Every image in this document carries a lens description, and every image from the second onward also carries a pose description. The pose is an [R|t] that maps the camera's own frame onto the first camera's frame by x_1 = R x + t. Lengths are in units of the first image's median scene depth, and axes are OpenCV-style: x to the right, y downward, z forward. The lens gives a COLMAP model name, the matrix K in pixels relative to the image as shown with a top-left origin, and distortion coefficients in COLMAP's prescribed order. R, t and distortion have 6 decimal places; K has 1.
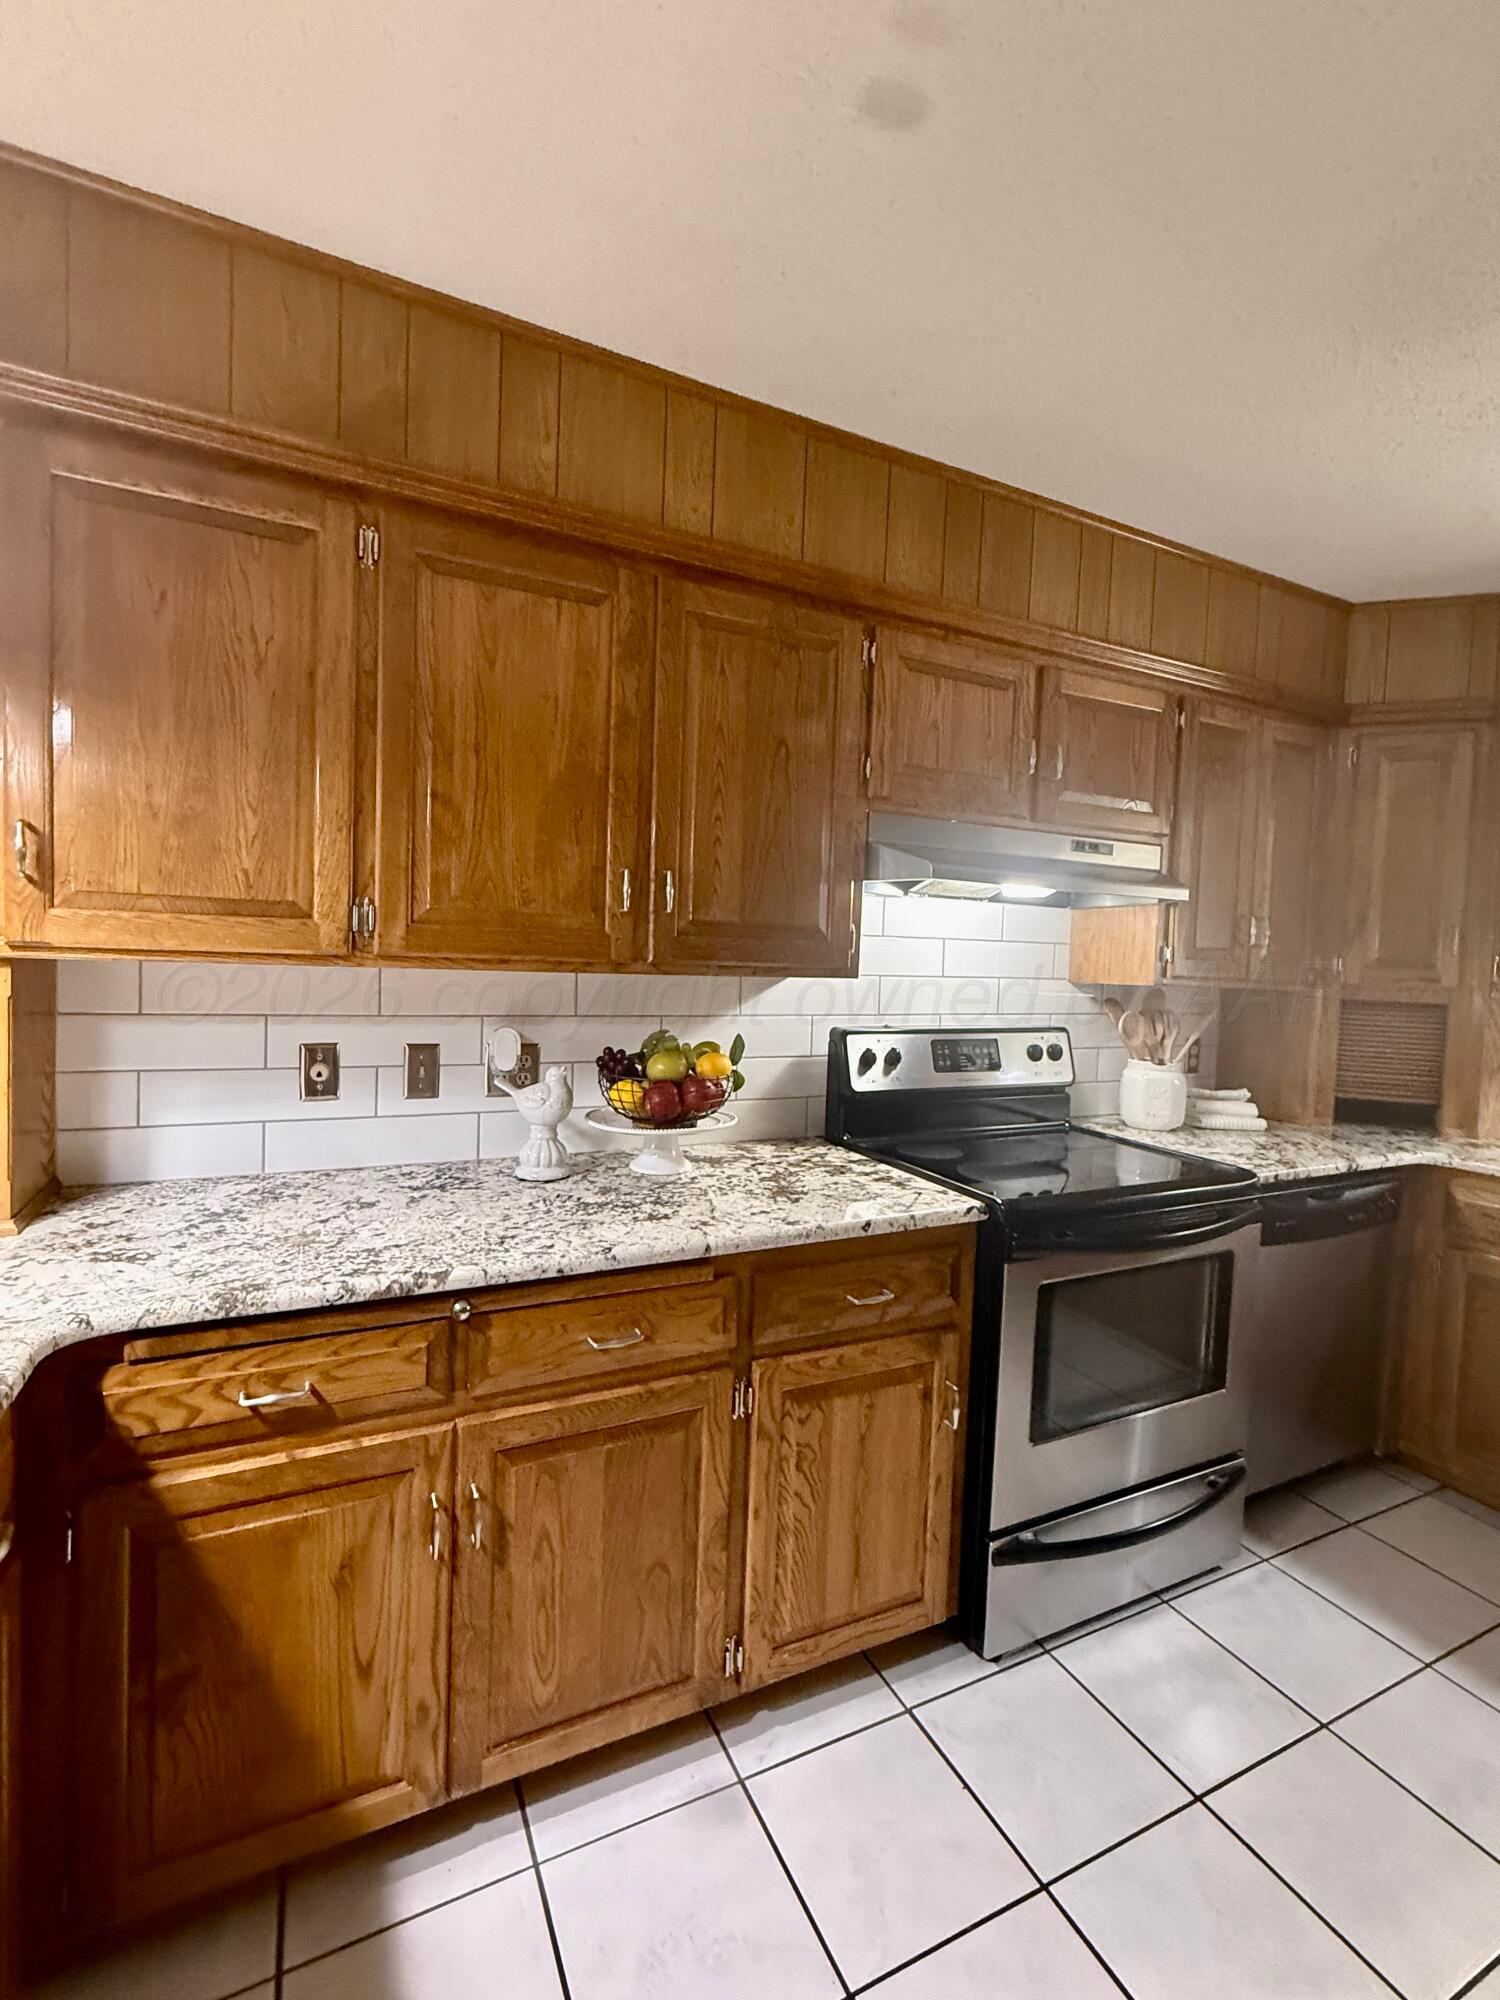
lens RADIAL K [[887.3, 0, 752.7], [0, 887.3, 997.1], [0, 0, 1]] dist [-0.001831, 0.000595]
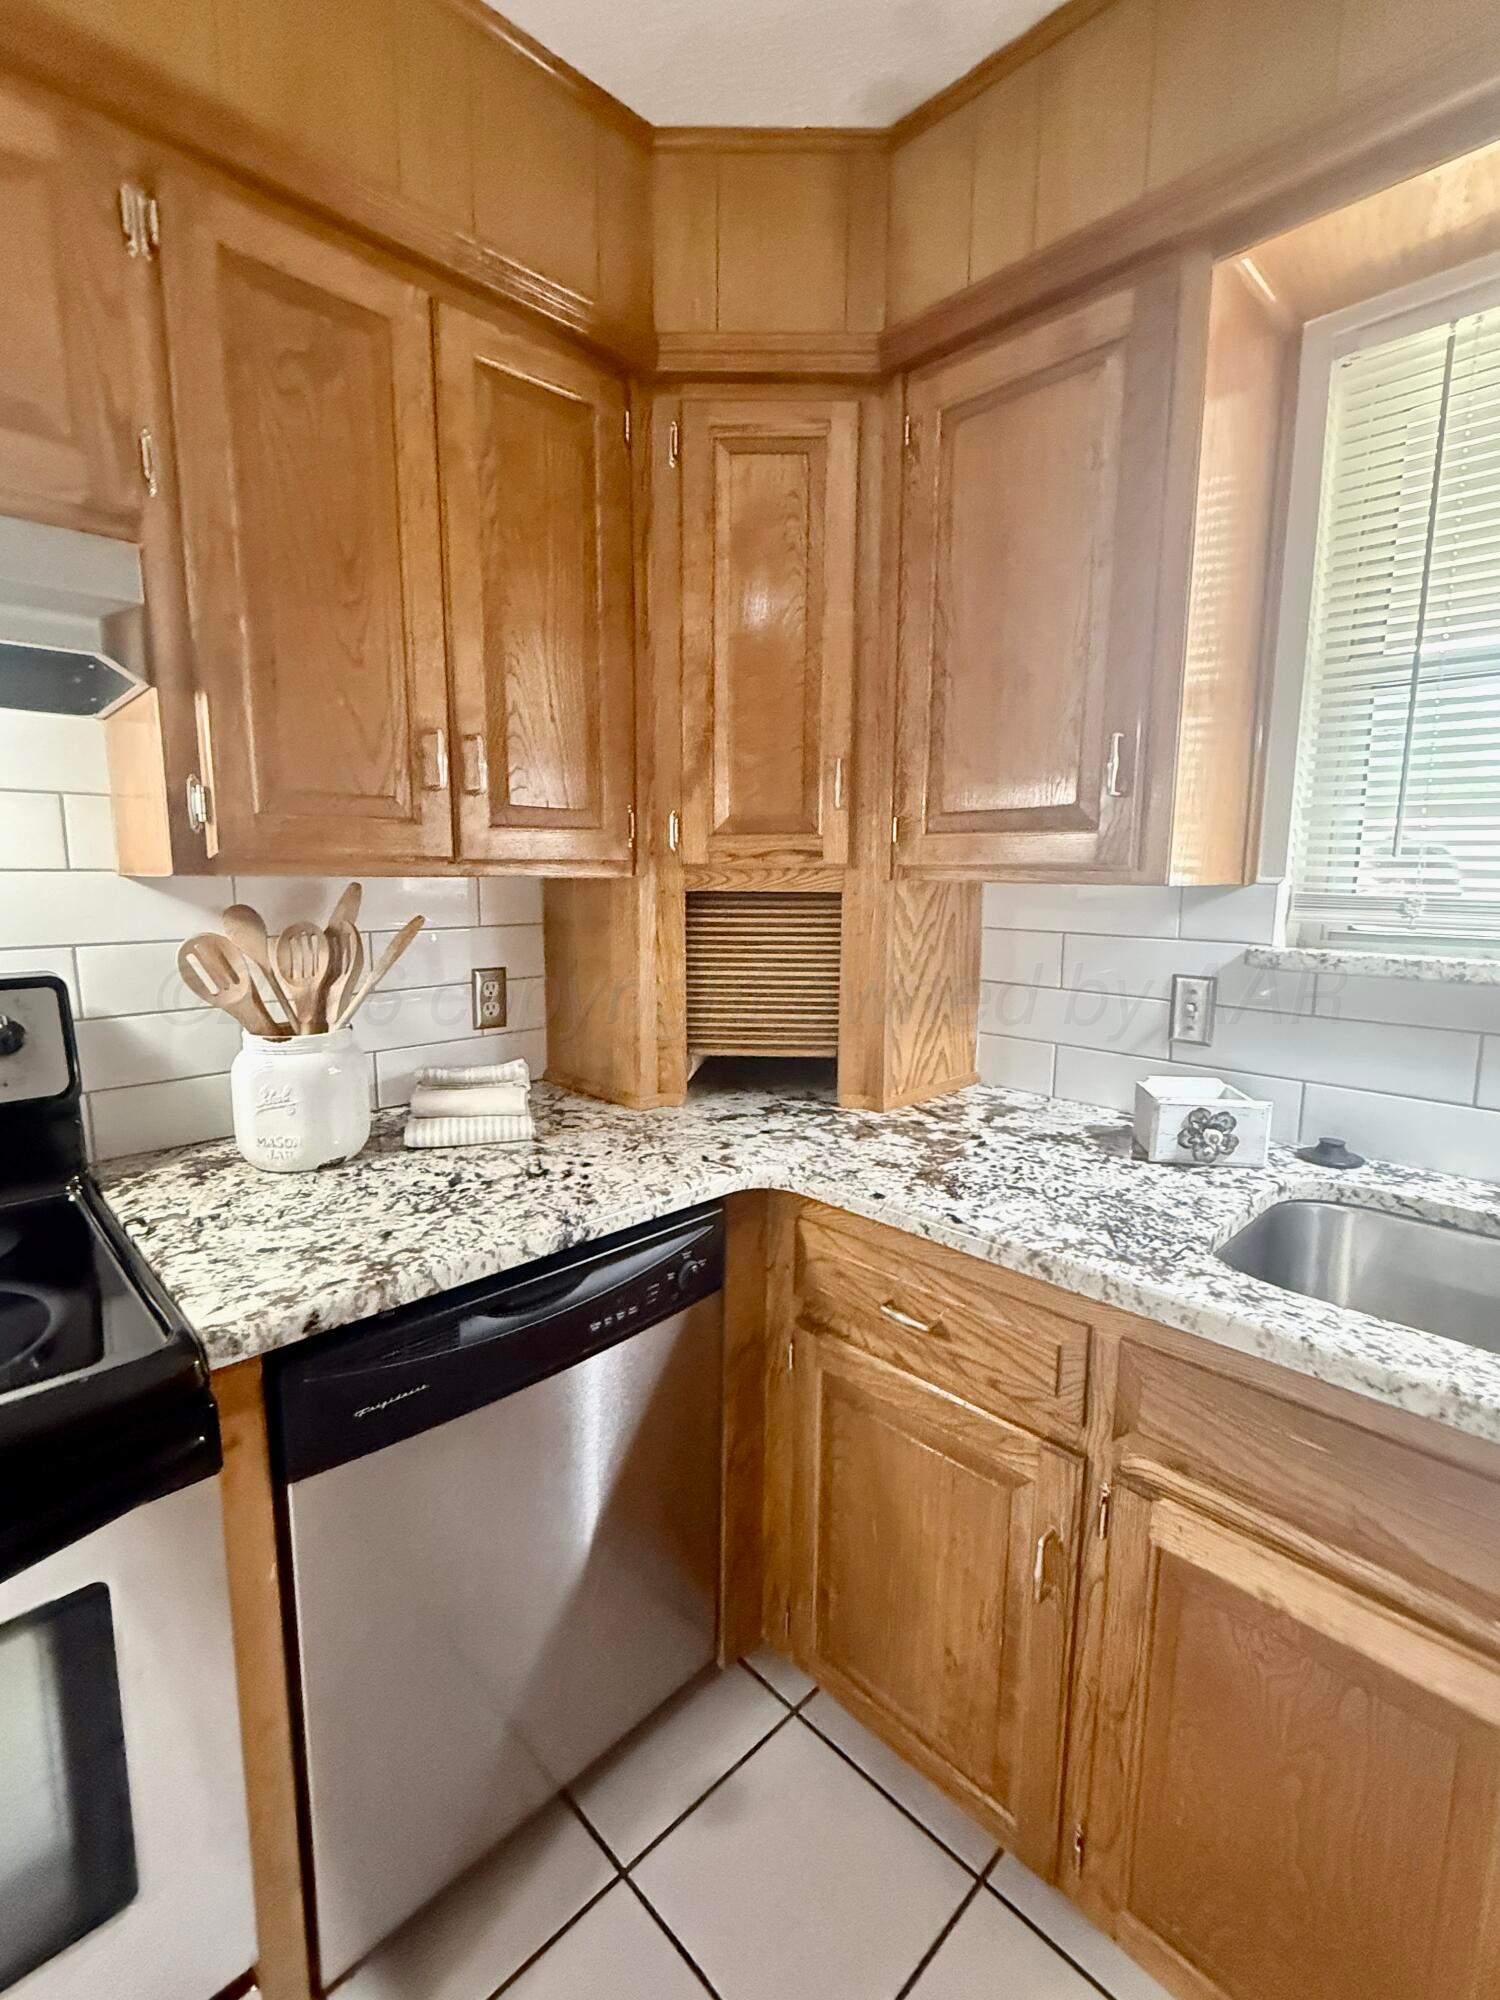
lens RADIAL K [[887.3, 0, 748.6], [0, 887.3, 998.8], [0, 0, 1]] dist [-0.001831, 0.000595]
pose [[0.949623, -0.069993, 0.305477, 0.535524], [0.039119, 0.993591, 0.106052, 0.012445], [-0.310942, -0.088760, 0.946275, 0.444864]]
